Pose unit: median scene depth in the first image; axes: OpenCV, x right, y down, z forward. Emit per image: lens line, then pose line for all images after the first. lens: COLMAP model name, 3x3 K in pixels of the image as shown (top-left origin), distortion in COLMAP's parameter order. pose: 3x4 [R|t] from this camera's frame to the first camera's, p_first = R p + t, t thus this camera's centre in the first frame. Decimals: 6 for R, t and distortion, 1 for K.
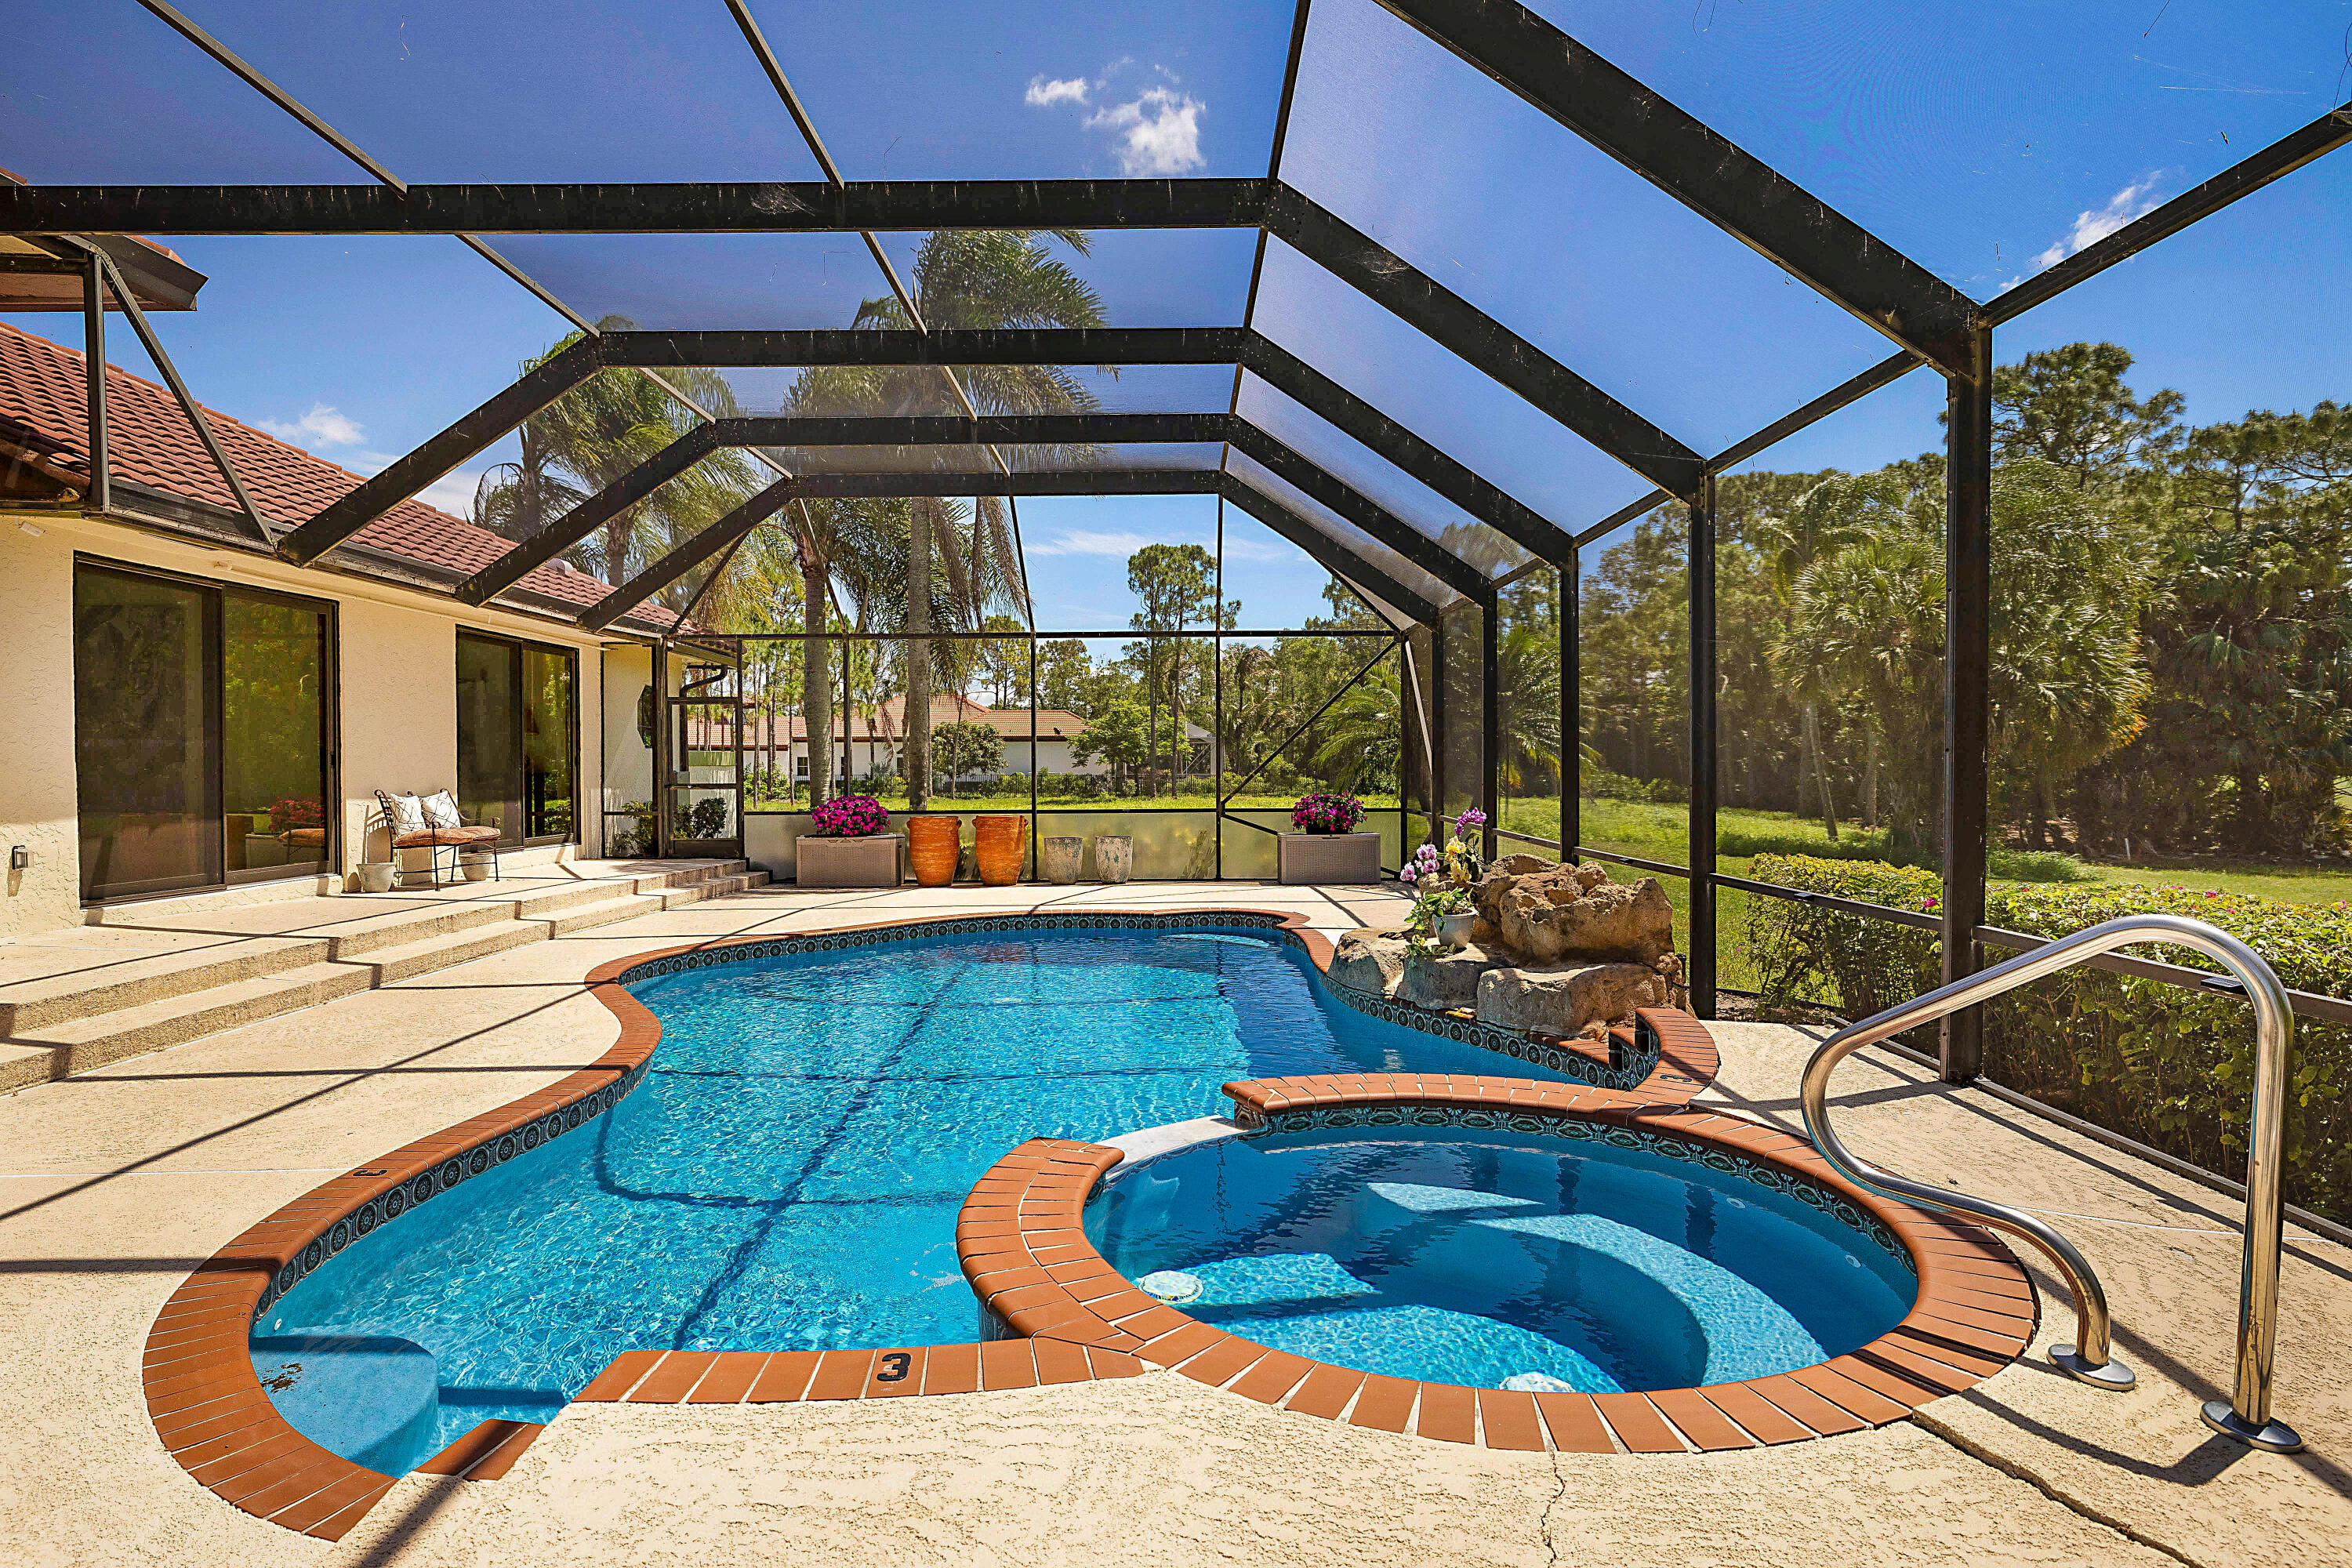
lens RADIAL K [[1240.5, 0, 1179.4], [0, 1240.5, 786.5], [0, 0, 1]] dist [0.002751, -0.001551]
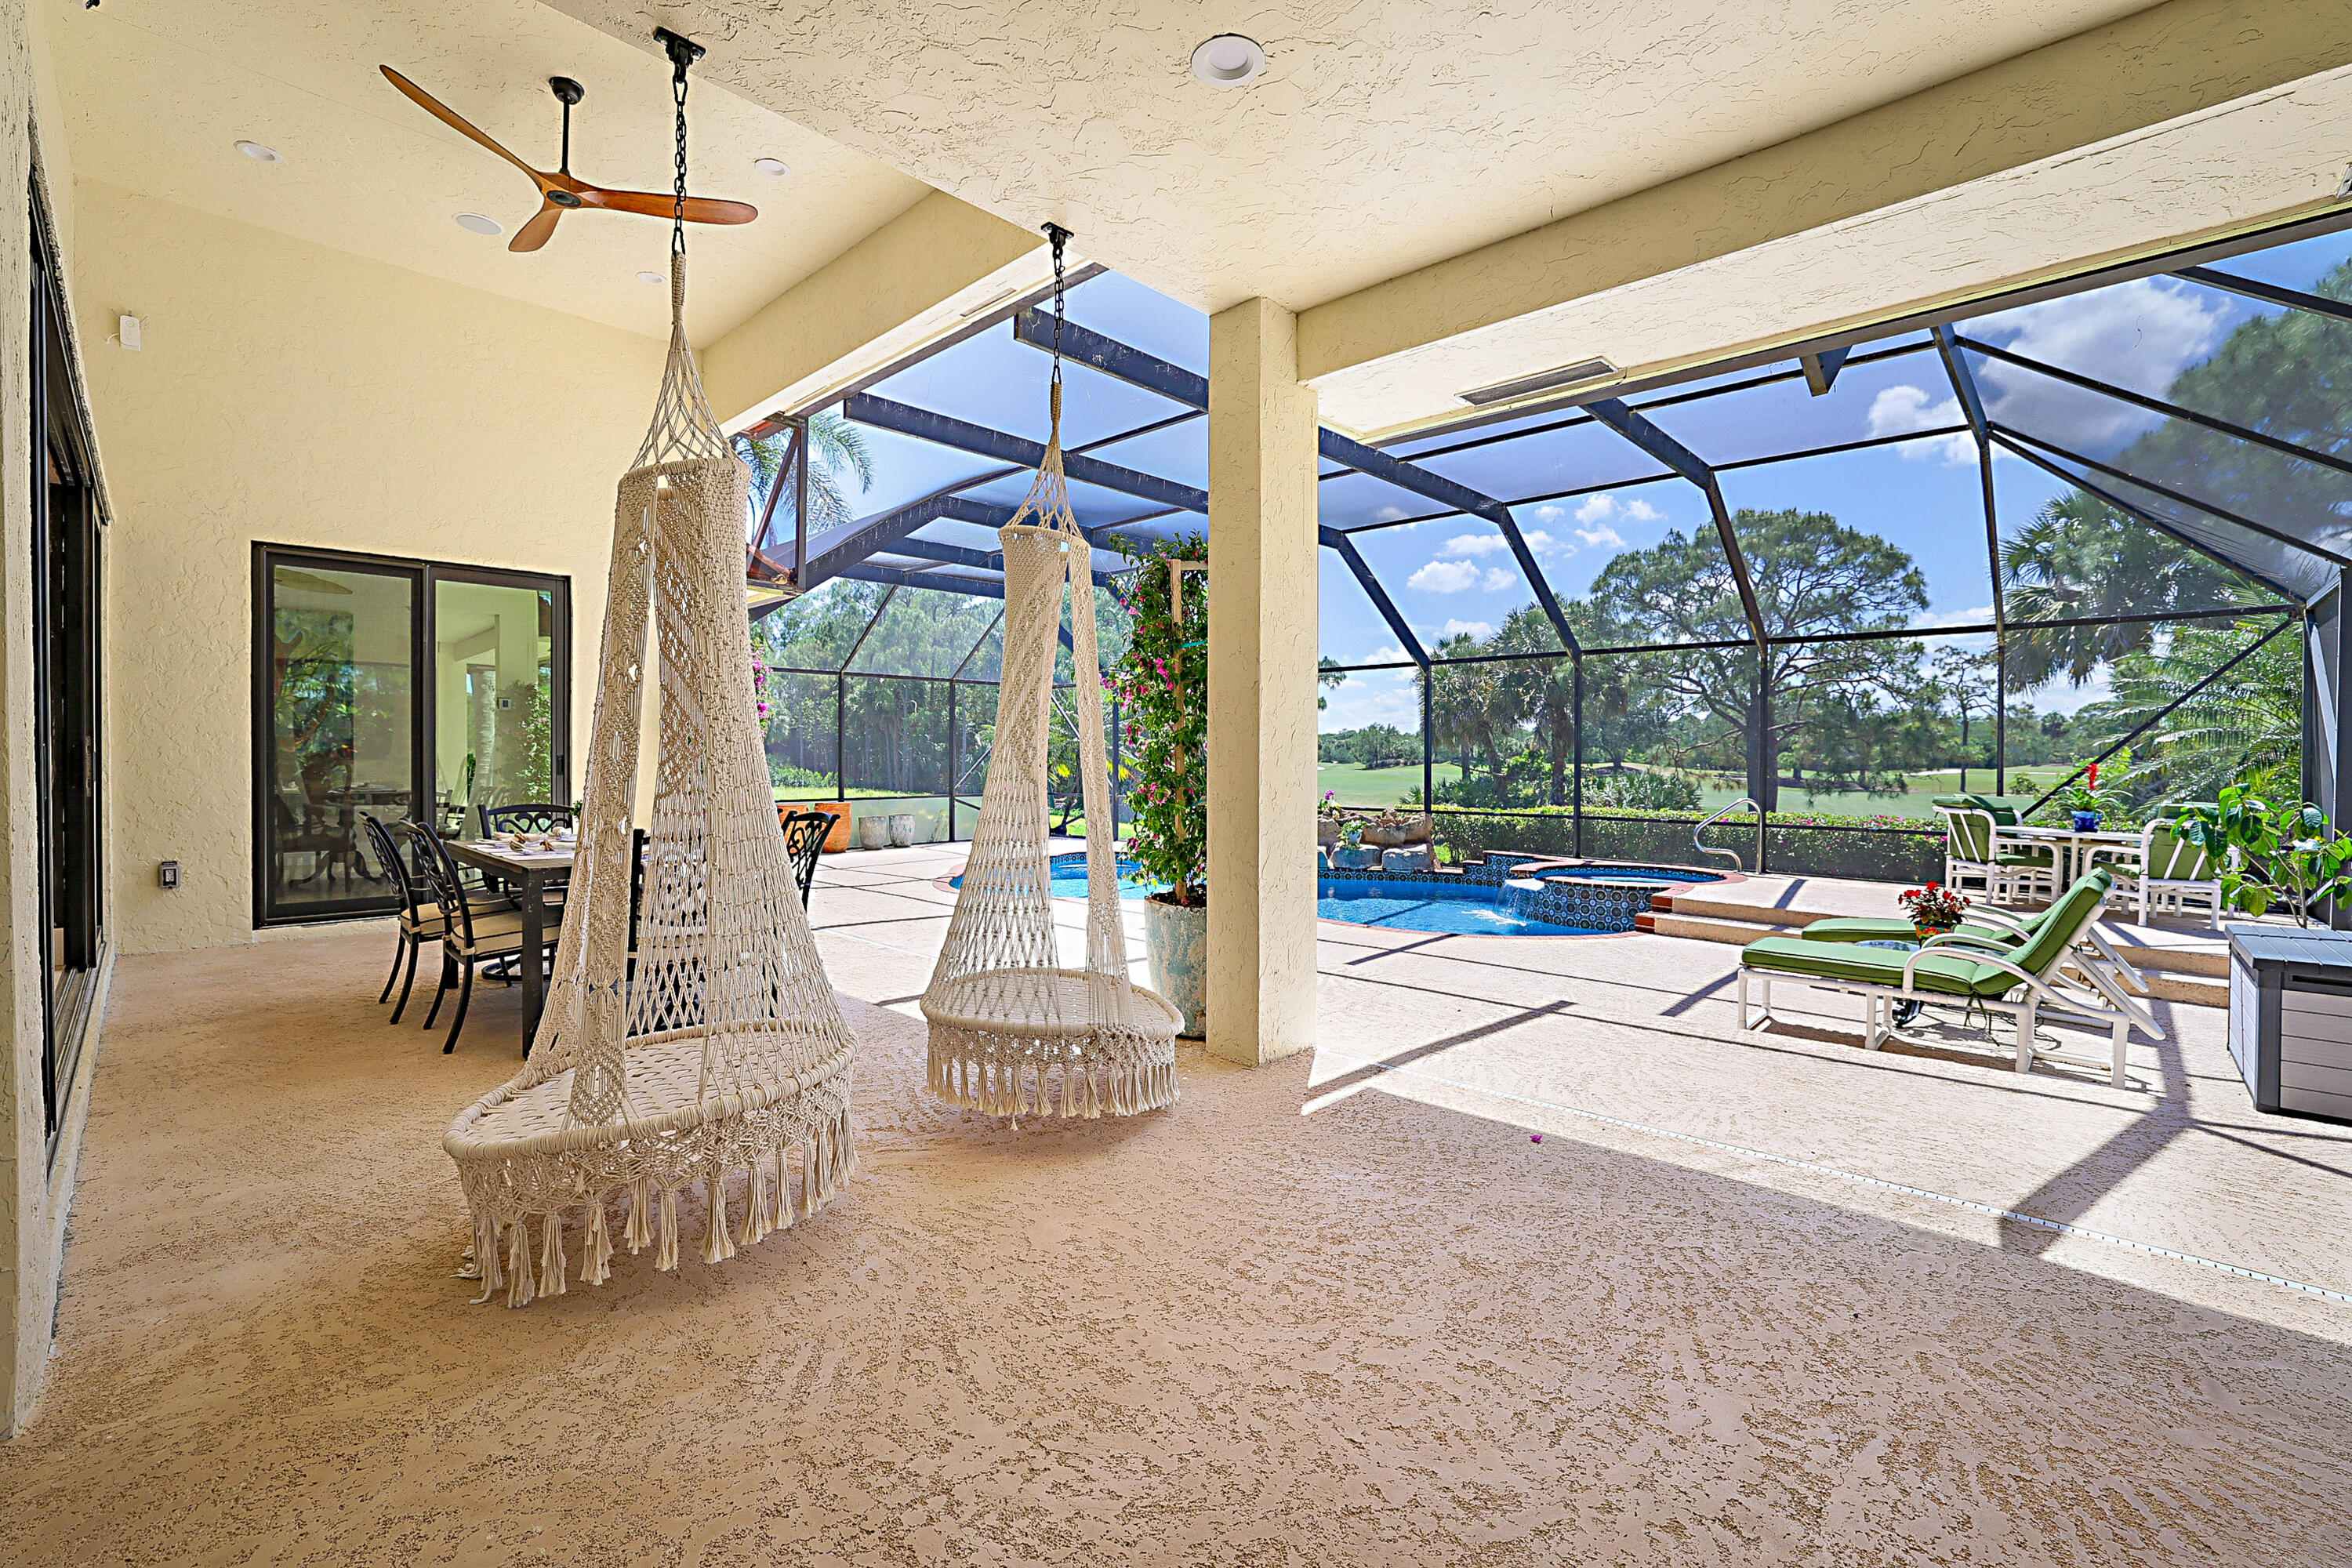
lens RADIAL K [[1023.3, 0, 1184.9], [0, 1023.3, 766.2], [0, 0, 1]] dist [-0.012855, 0.001924]
pose [[0.674971, 0.000682, 0.737844, -0.720821], [0.007844, 0.999936, -0.008100, -0.005439], [-0.737803, 0.011256, 0.674922, -0.056568]]
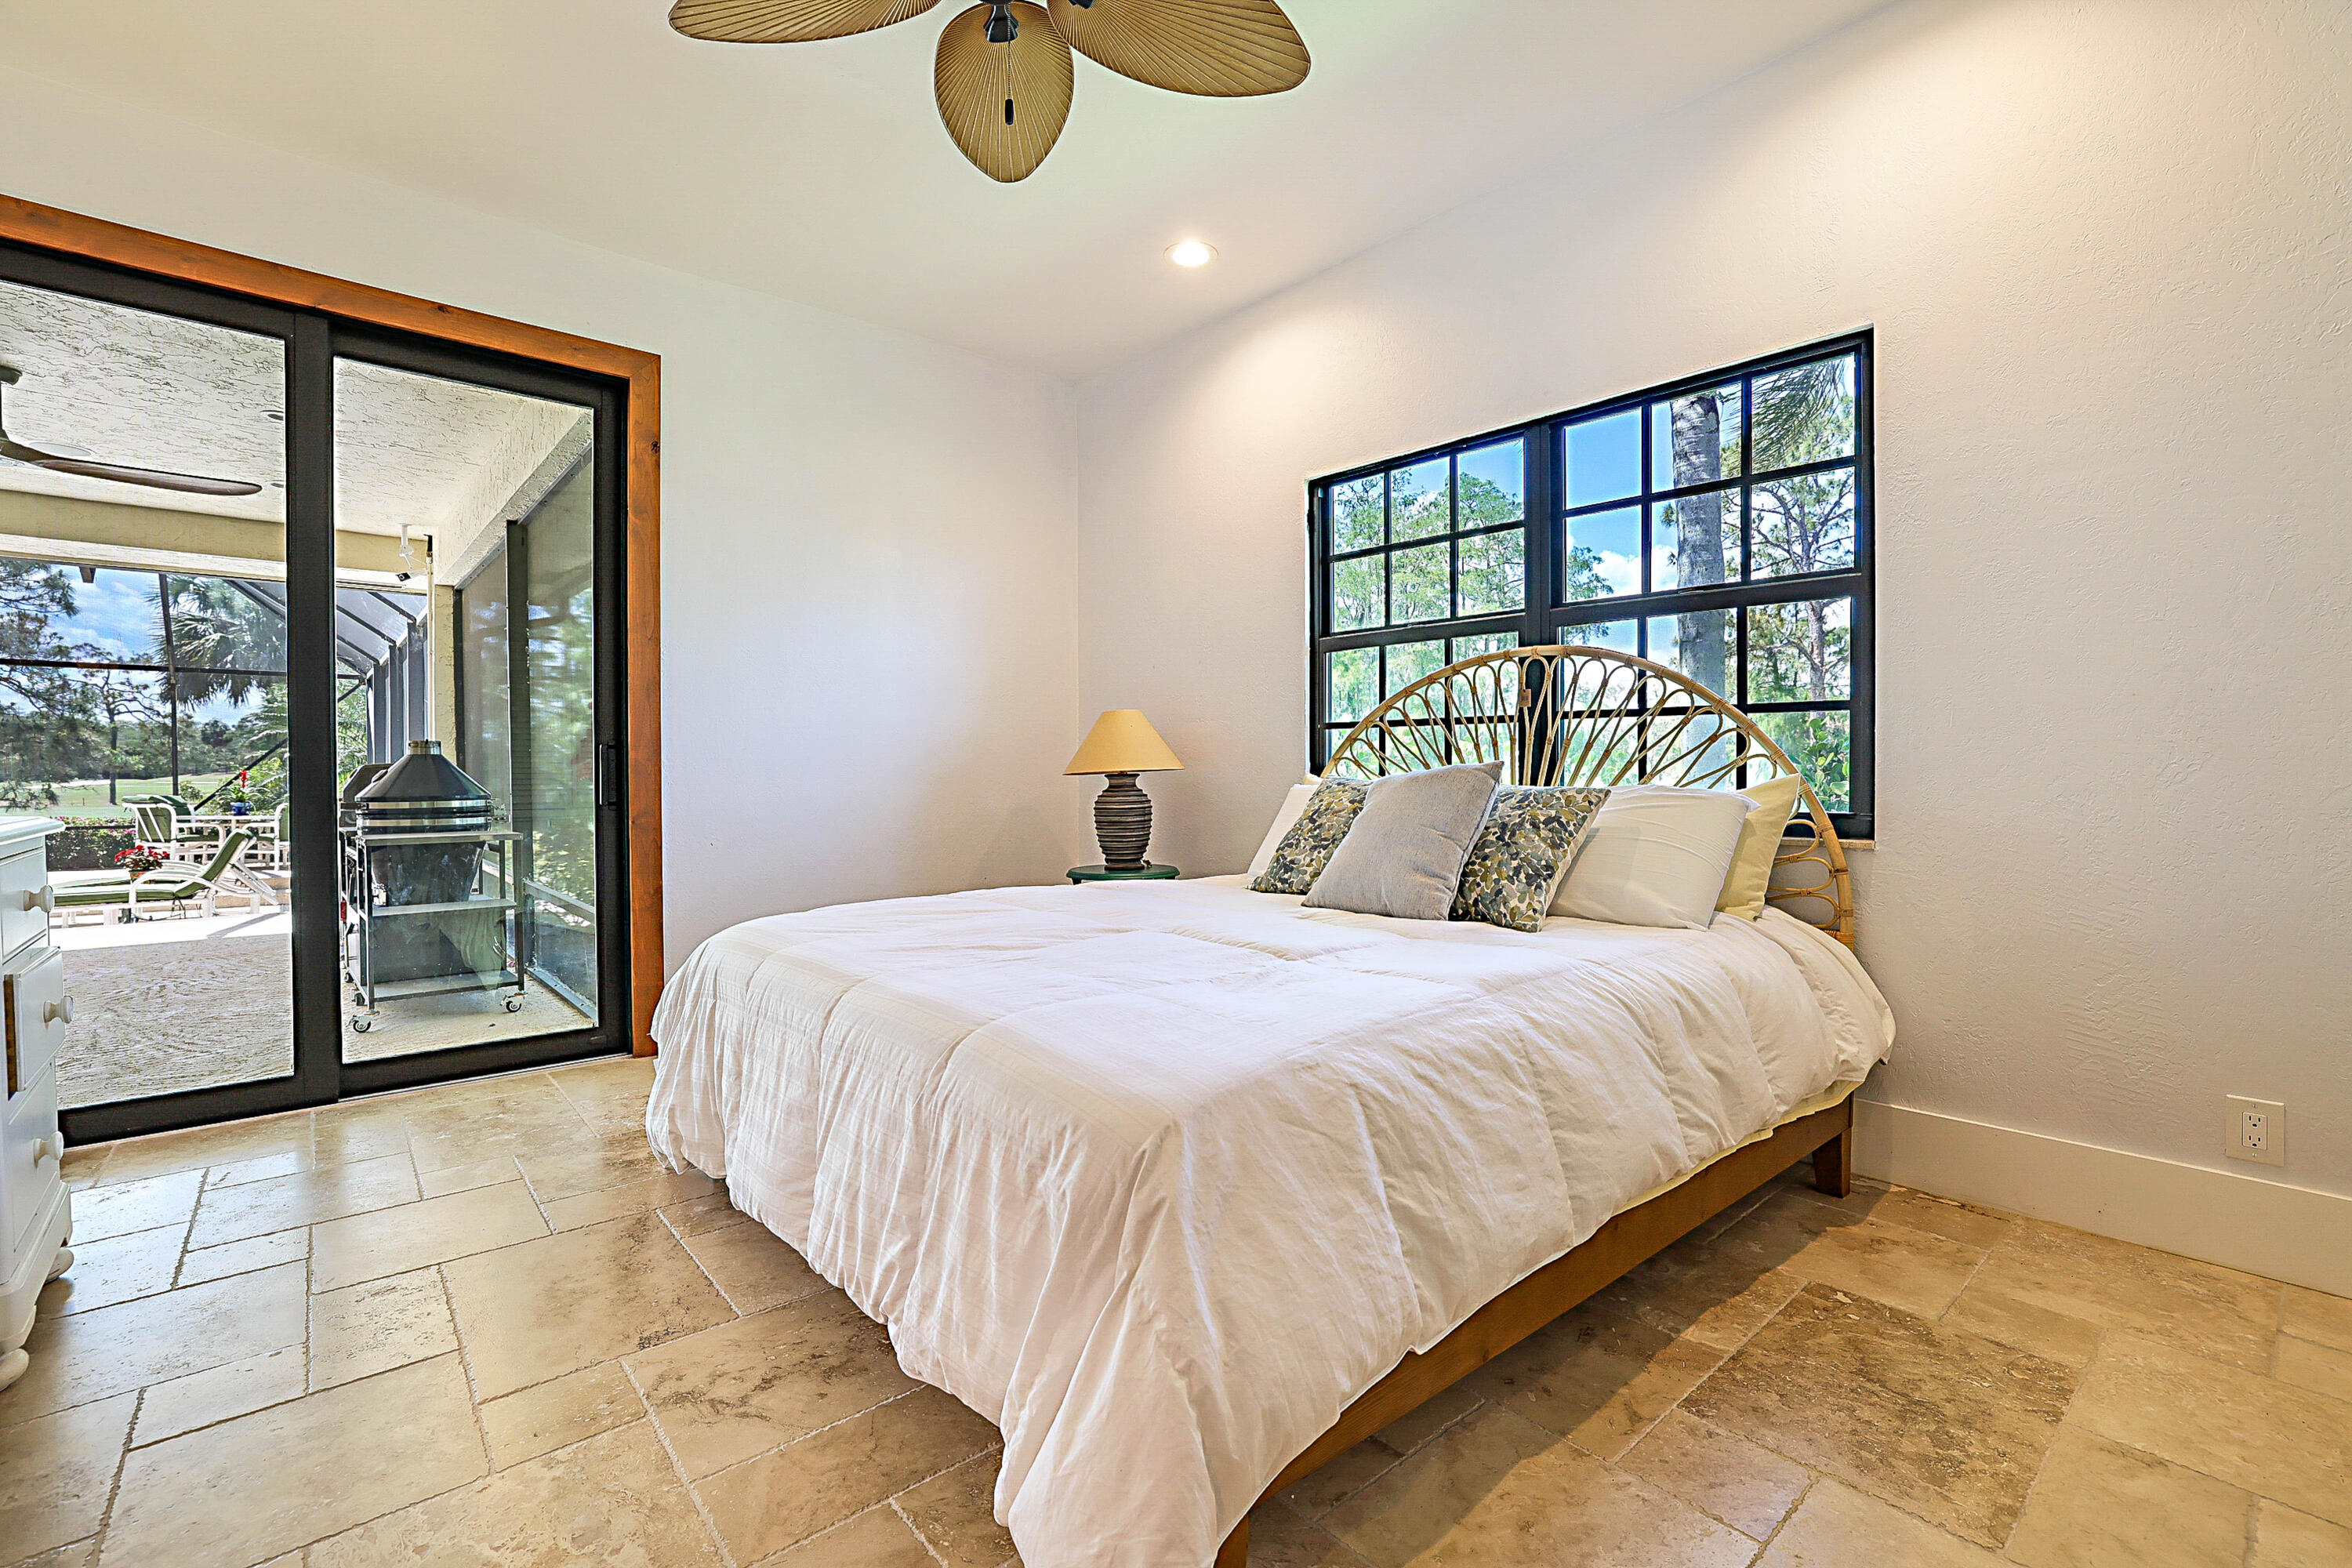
lens RADIAL K [[1023.3, 0, 1184.5], [0, 1023.3, 782.8], [0, 0, 1]] dist [-0.012855, 0.001924]
pose [[-0.667129, -0.005301, 0.744923, -1.152459], [0.022119, 0.999393, 0.026921, -0.002249], [-0.744614, 0.034437, -0.666607, -0.069771]]
